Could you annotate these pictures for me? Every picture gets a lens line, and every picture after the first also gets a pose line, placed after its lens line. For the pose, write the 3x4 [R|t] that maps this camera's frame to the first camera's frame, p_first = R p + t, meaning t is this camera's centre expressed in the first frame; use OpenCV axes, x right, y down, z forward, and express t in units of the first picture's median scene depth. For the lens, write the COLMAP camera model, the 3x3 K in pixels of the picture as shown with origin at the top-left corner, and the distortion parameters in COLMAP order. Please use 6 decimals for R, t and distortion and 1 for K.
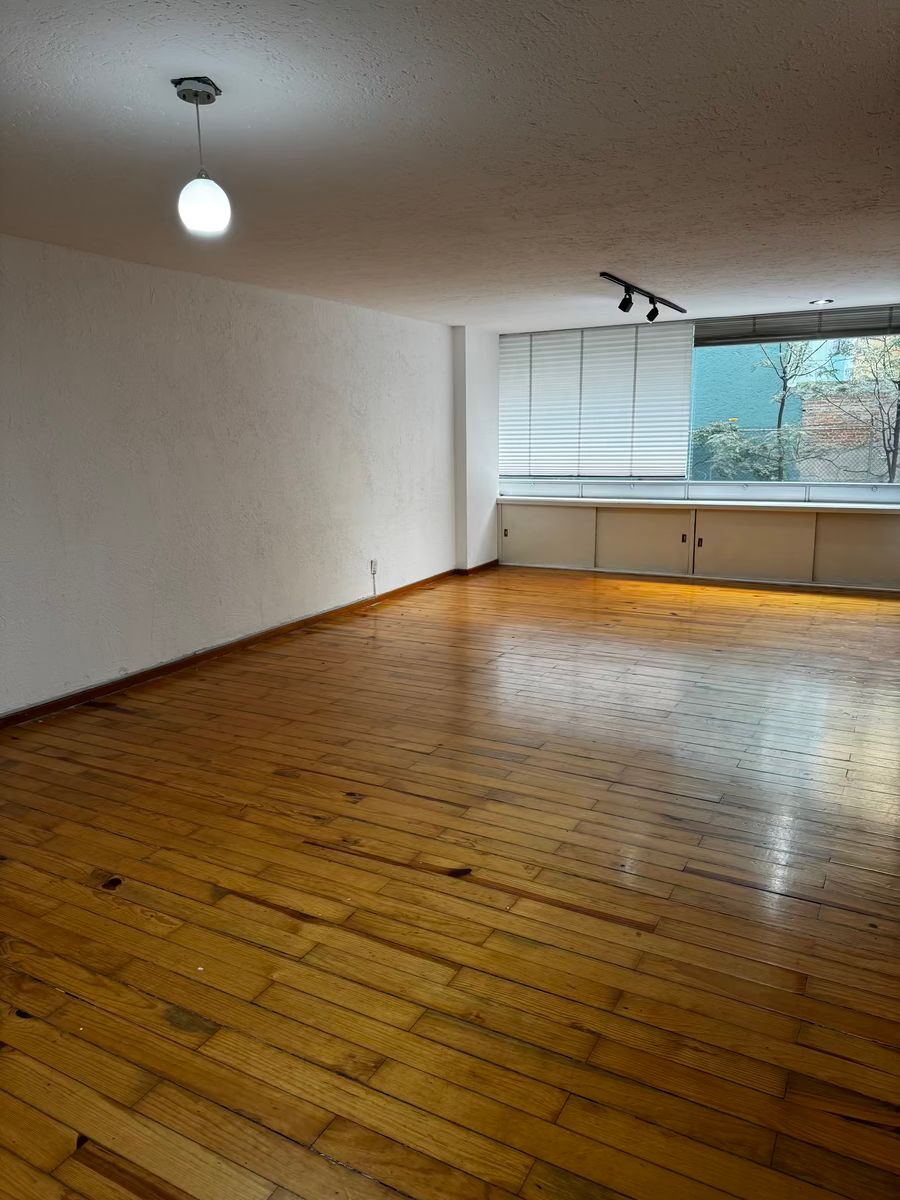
lens RADIAL K [[836.6, 0, 448.4], [0, 836.6, 607.8], [0, 0, 1]] dist [0.119134, -0.158801]
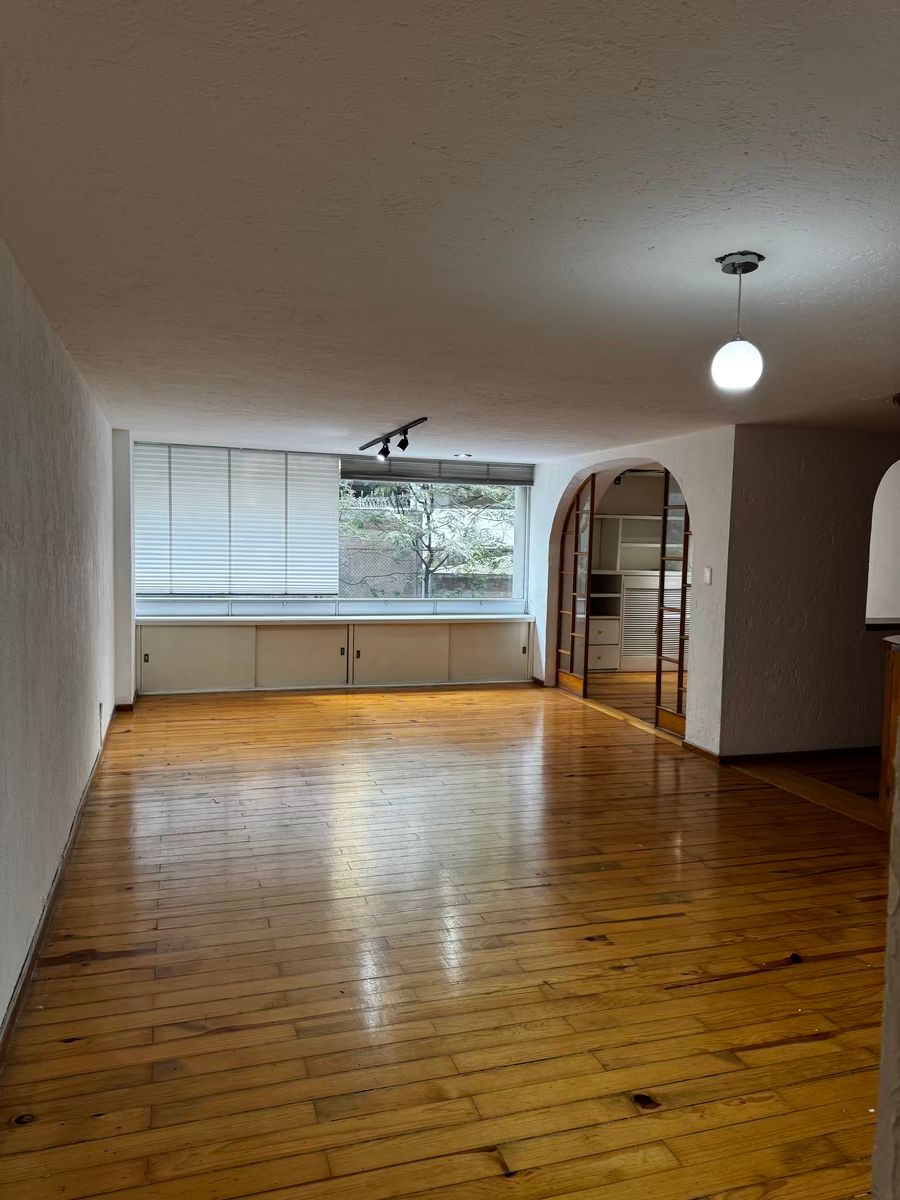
lens RADIAL K [[836.6, 0, 448.4], [0, 836.6, 607.8], [0, 0, 1]] dist [0.119134, -0.158801]
pose [[0.692568, -0.028943, 0.720772, -0.394711], [0.120576, 0.989782, -0.076112, -0.040961], [-0.711204, 0.139621, 0.688981, 0.172333]]
